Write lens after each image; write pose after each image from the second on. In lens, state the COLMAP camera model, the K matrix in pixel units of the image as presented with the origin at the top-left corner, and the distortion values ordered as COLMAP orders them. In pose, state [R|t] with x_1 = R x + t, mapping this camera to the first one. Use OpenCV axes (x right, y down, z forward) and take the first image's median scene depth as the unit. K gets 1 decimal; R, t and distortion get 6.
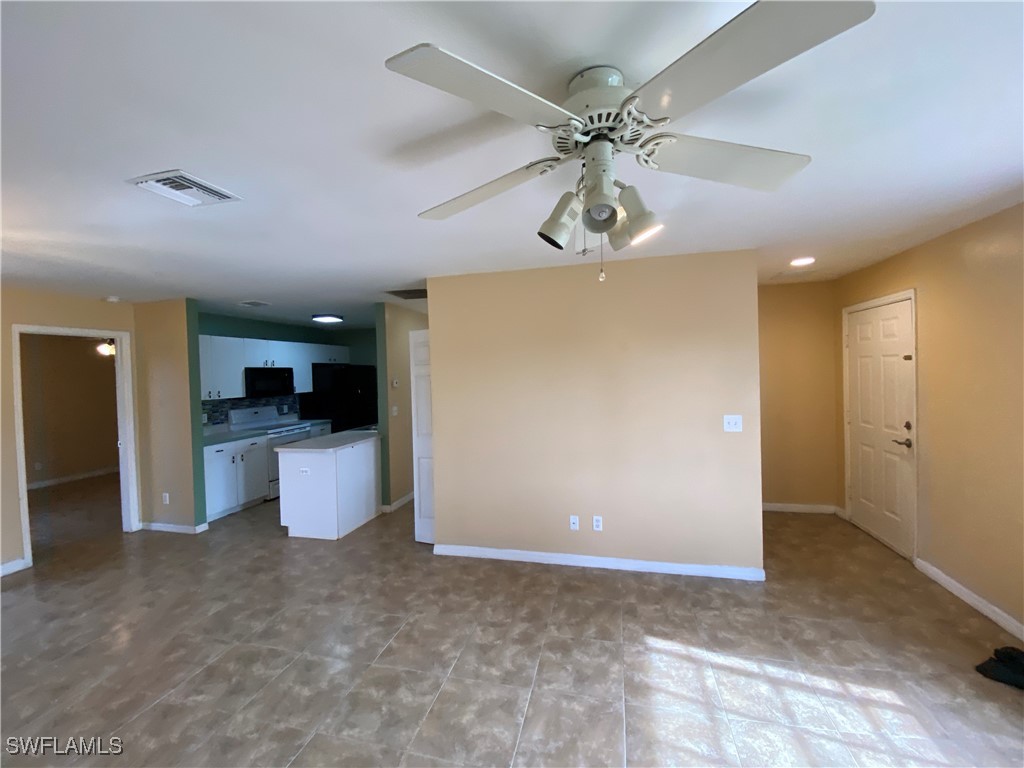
lens RADIAL K [[413.5, 0, 513.8], [0, 413.5, 379.7], [0, 0, 1]] dist [0.019966, -0.019378]
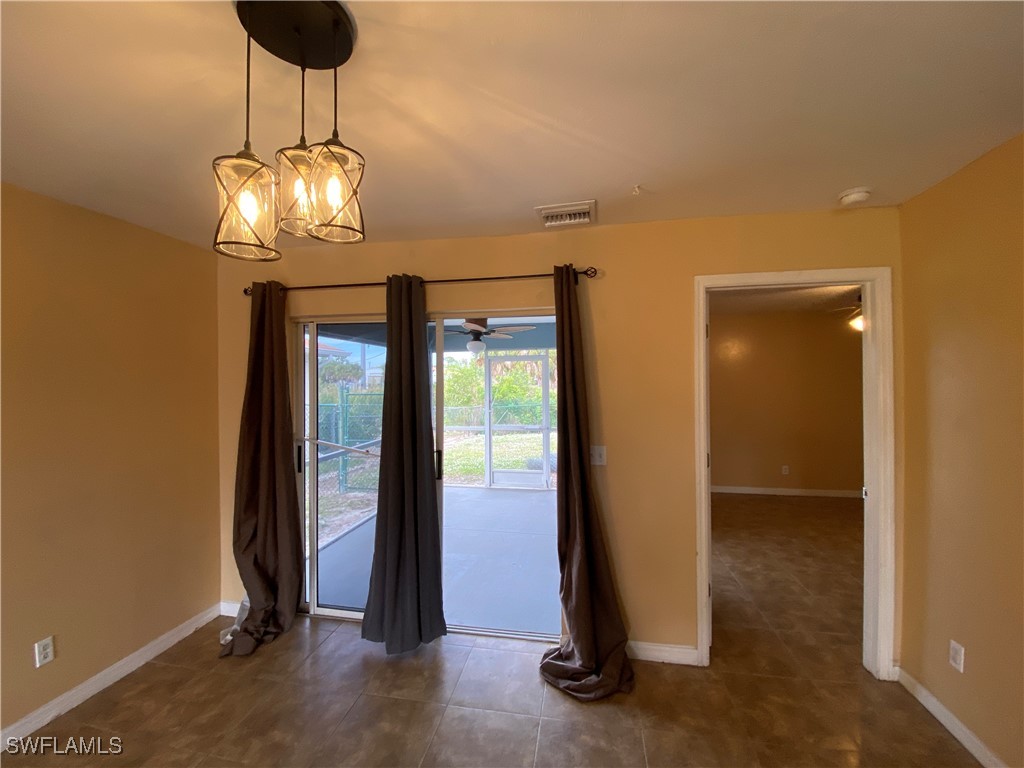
lens RADIAL K [[413.5, 0, 512.8], [0, 413.5, 377.6], [0, 0, 1]] dist [0.019966, -0.019378]
pose [[0.060921, 0.020856, -0.997925, -0.702268], [-0.015049, 0.999687, 0.019974, 0.014897], [0.998029, 0.013800, 0.061216, 0.792015]]
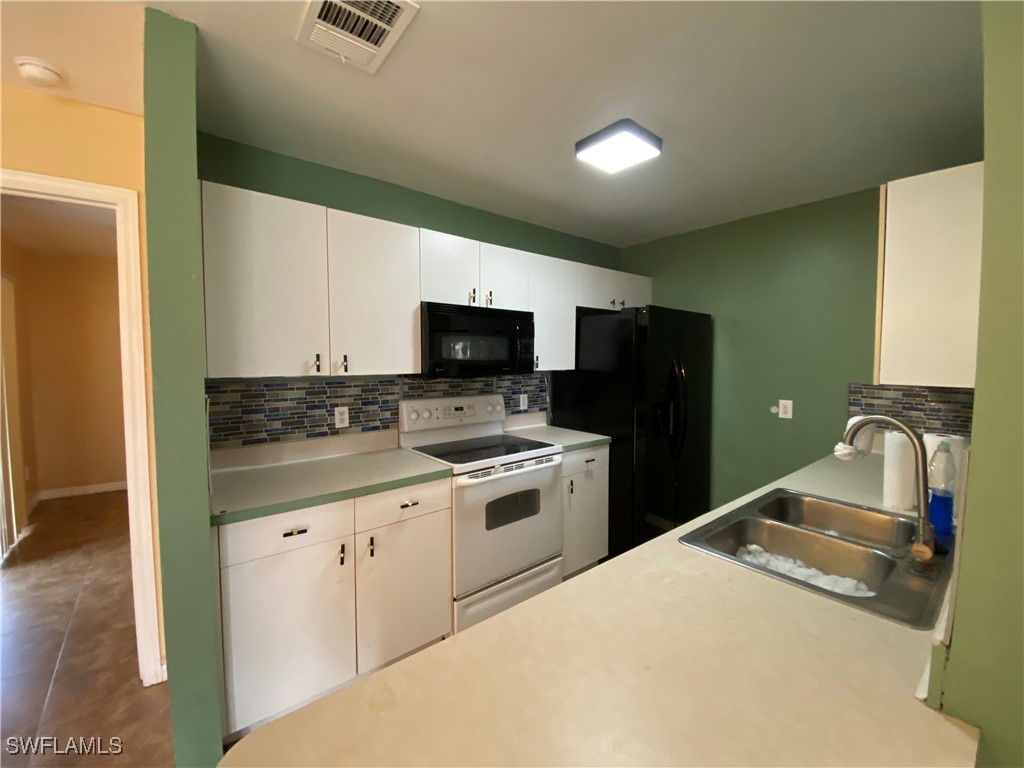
lens RADIAL K [[413.5, 0, 513.8], [0, 413.5, 377.5], [0, 0, 1]] dist [0.019966, -0.019378]
pose [[0.800177, 0.061638, -0.596588, -0.598001], [-0.038806, 0.997942, 0.051057, 0.038787], [0.598507, -0.017704, 0.800922, 1.329989]]
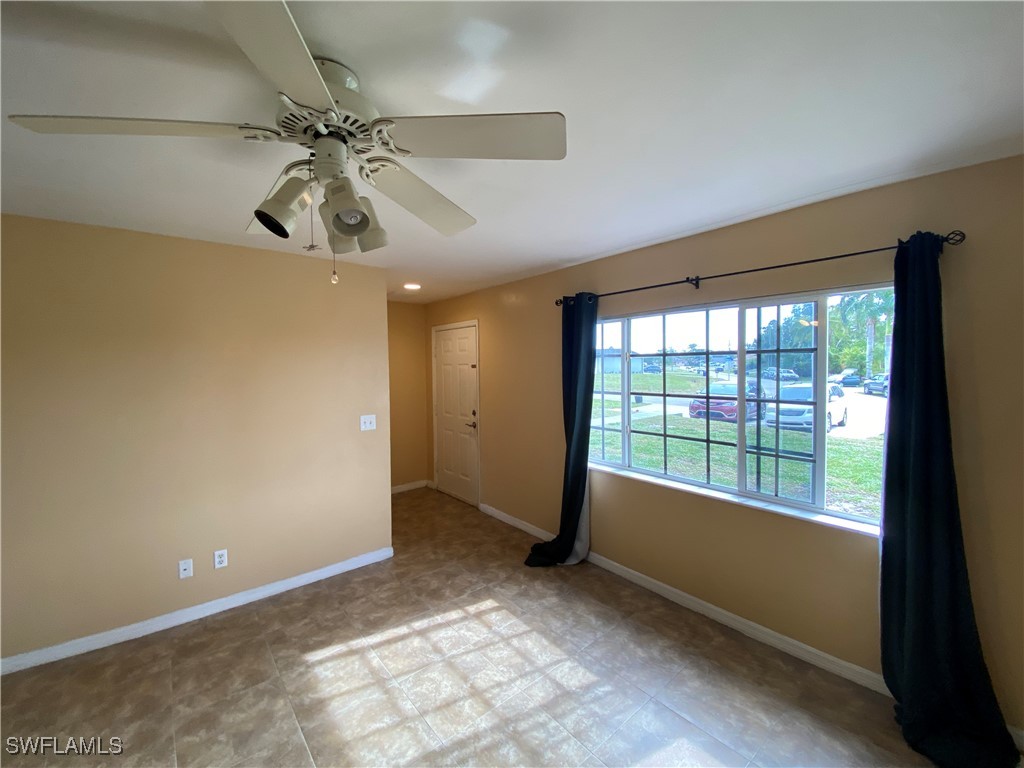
lens RADIAL K [[413.5, 0, 510.4], [0, 413.5, 377.1], [0, 0, 1]] dist [0.019966, -0.019378]
pose [[0.600052, -0.002572, 0.799957, -0.129318], [0.010759, 0.999930, -0.004855, -0.004866], [-0.799889, 0.011521, 0.600038, 0.040538]]
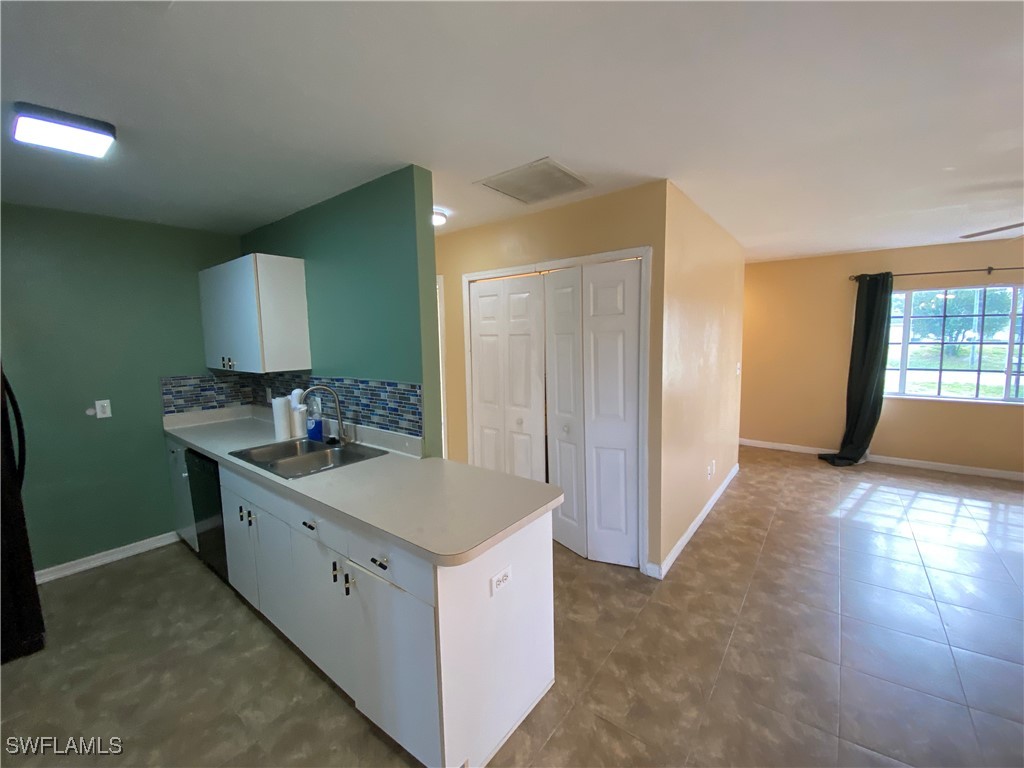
lens RADIAL K [[413.5, 0, 513.3], [0, 413.5, 378.7], [0, 0, 1]] dist [0.019966, -0.019378]
pose [[0.412192, -0.072590, 0.908201, -1.151120], [0.026873, 0.997356, 0.067520, 0.023174], [-0.910701, -0.003425, 0.413053, 1.166458]]
